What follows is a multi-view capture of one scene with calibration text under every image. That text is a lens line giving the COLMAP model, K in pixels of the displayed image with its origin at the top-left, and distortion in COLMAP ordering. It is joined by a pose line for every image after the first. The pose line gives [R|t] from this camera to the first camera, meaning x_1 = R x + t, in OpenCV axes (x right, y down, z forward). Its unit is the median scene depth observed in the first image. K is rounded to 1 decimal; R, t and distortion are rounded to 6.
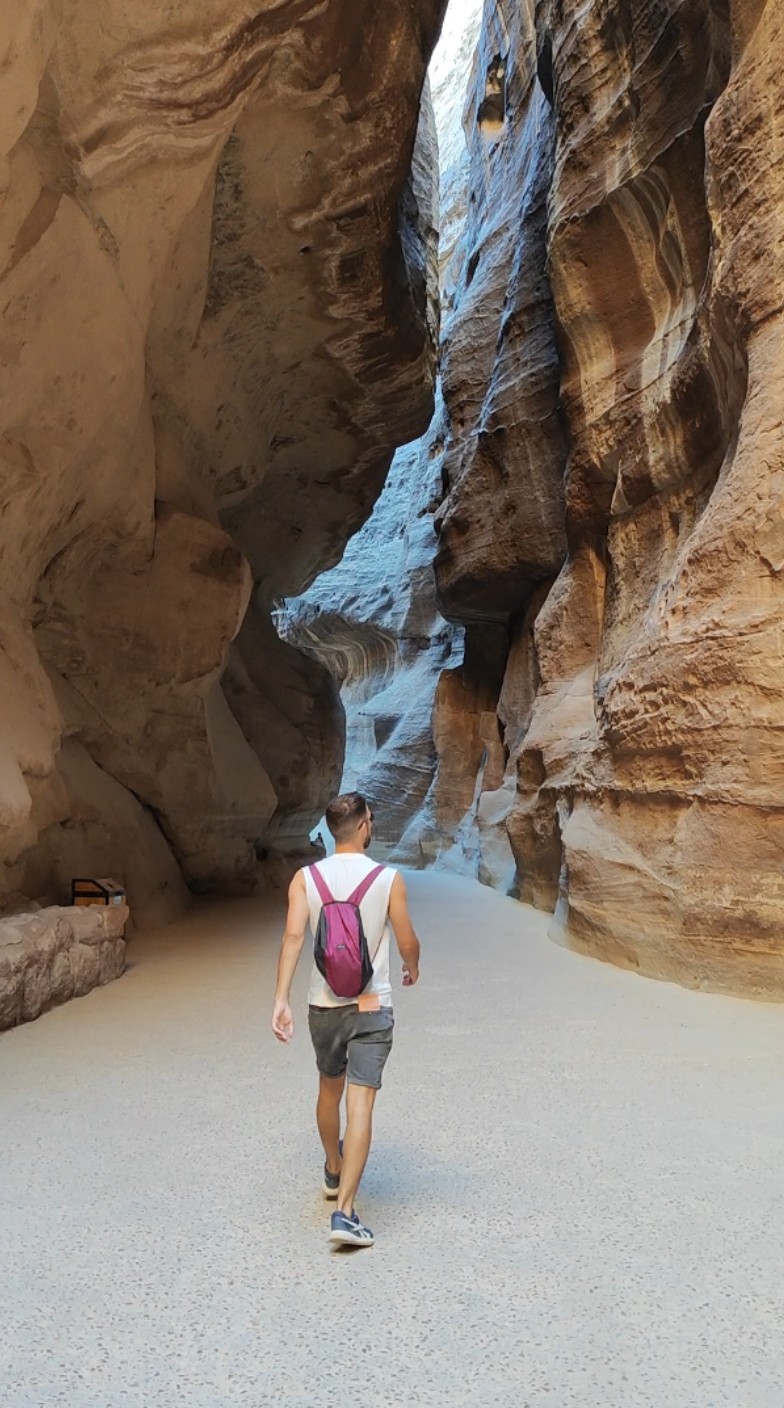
lens RADIAL K [[1289.1, 0, 392.0], [0, 1289.1, 704.0], [0, 0, 1]] dist [0.000665, -0.007676]
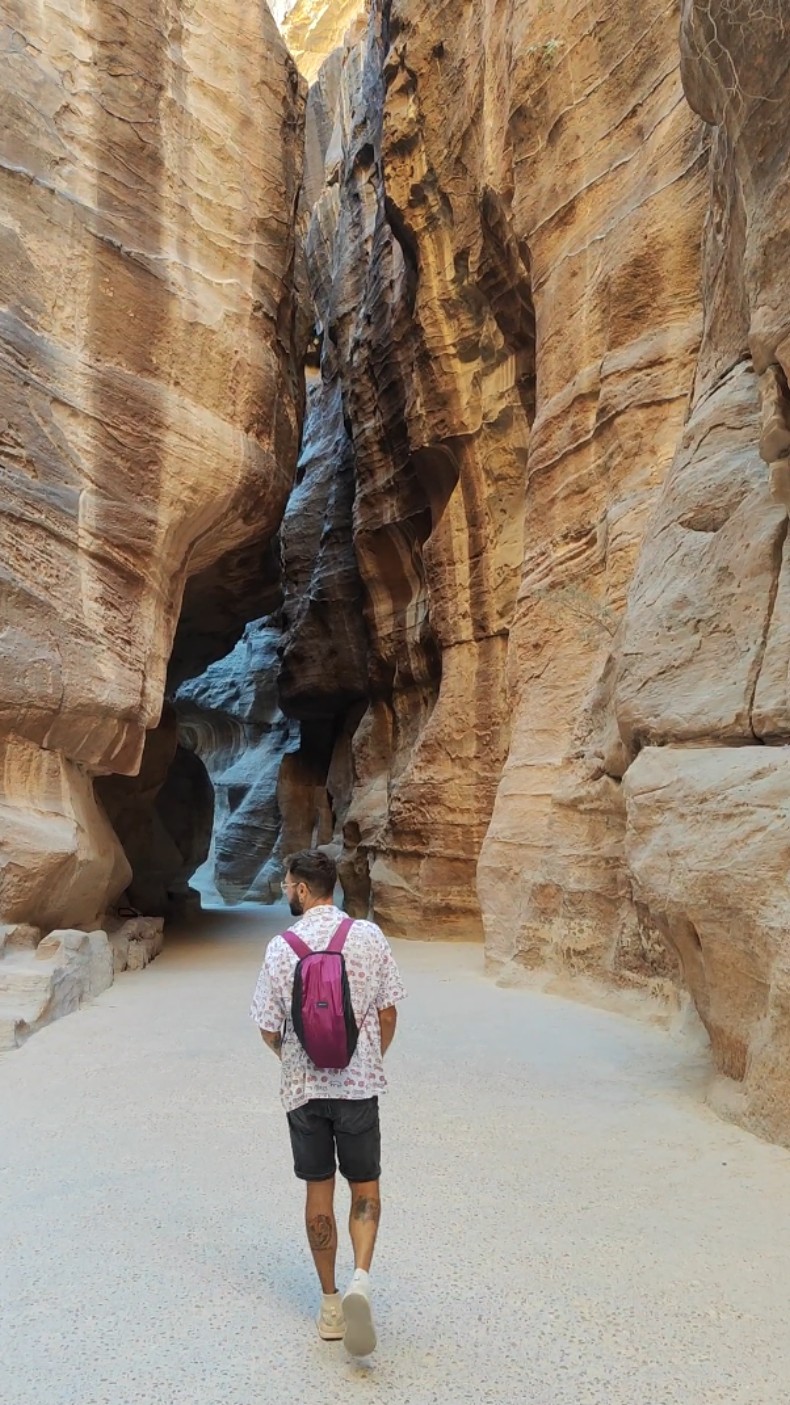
lens RADIAL K [[1043.7, 0, 395.0], [0, 1043.7, 702.5], [0, 0, 1]] dist [0.086416, -0.000606]
pose [[0.988243, -0.021429, 0.151380, -0.039563], [0.030904, 0.997688, -0.060520, -0.037219], [-0.149733, 0.064487, 0.986621, -0.363526]]
